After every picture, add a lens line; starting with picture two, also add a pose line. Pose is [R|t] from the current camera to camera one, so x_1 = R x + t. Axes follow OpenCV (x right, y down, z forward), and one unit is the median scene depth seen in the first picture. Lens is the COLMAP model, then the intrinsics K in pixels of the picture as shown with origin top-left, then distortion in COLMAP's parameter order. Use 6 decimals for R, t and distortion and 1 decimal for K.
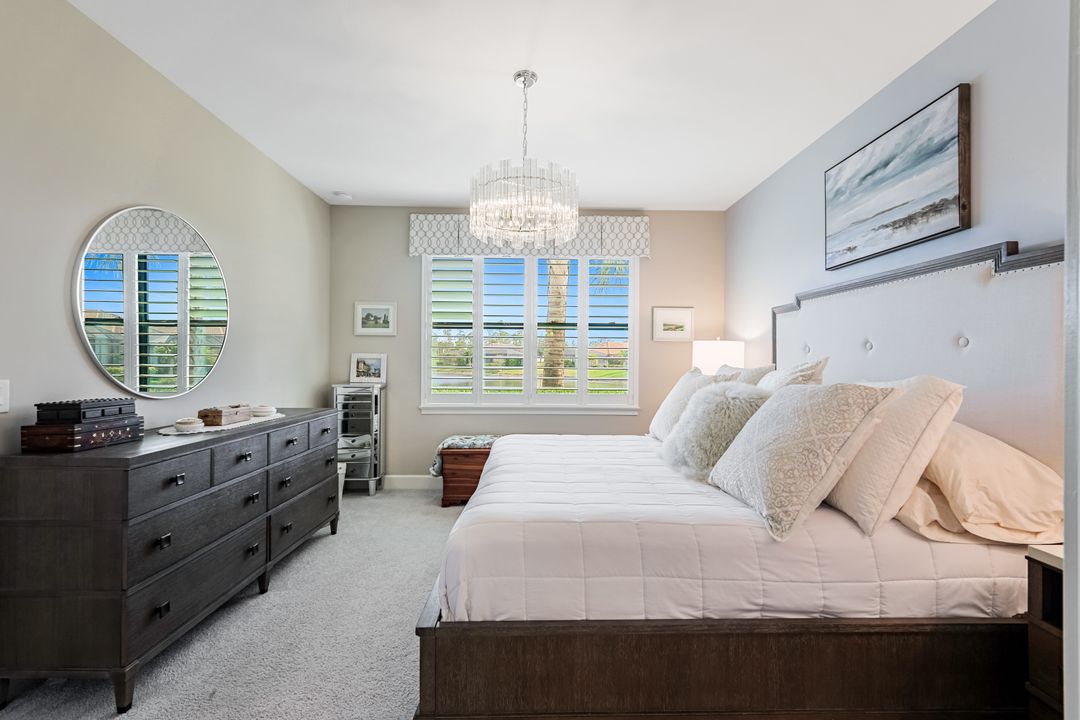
lens RADIAL K [[470.8, 0, 540.0], [0, 470.8, 360.0], [0, 0, 1]] dist [-0.000501, -0.000049]
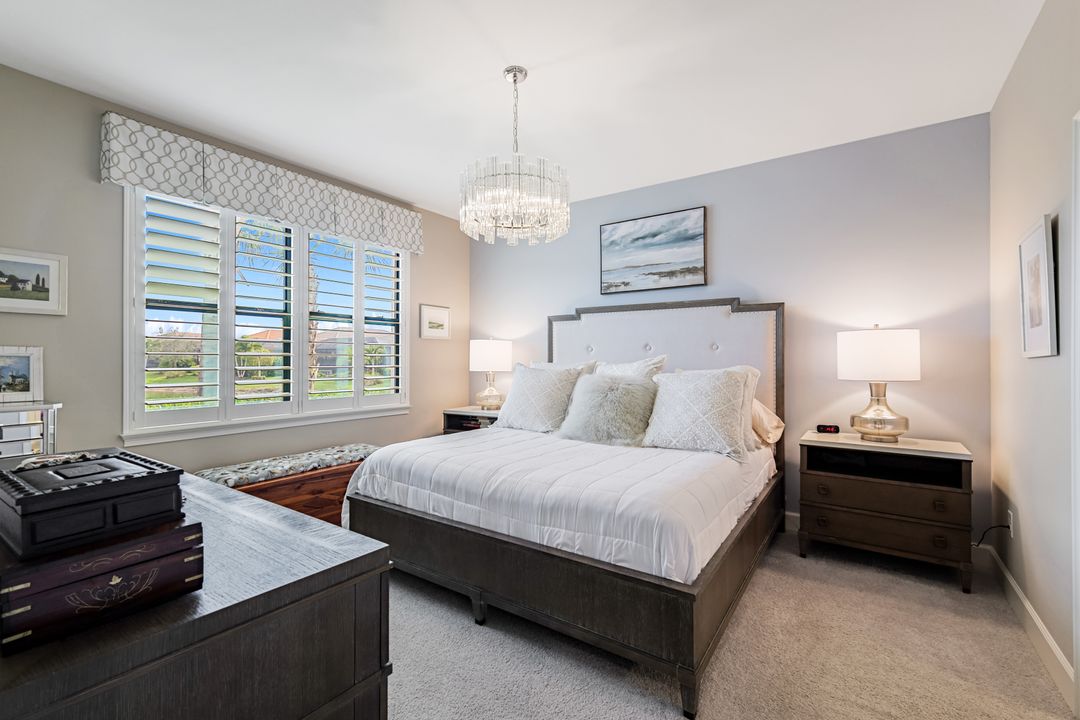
lens RADIAL K [[470.8, 0, 540.0], [0, 470.8, 360.0], [0, 0, 1]] dist [-0.000501, -0.000049]
pose [[0.576392, -0.009774, 0.817115, -0.665906], [0.001275, 0.999938, 0.011061, -0.005859], [-0.817172, -0.005334, 0.576369, 0.316628]]
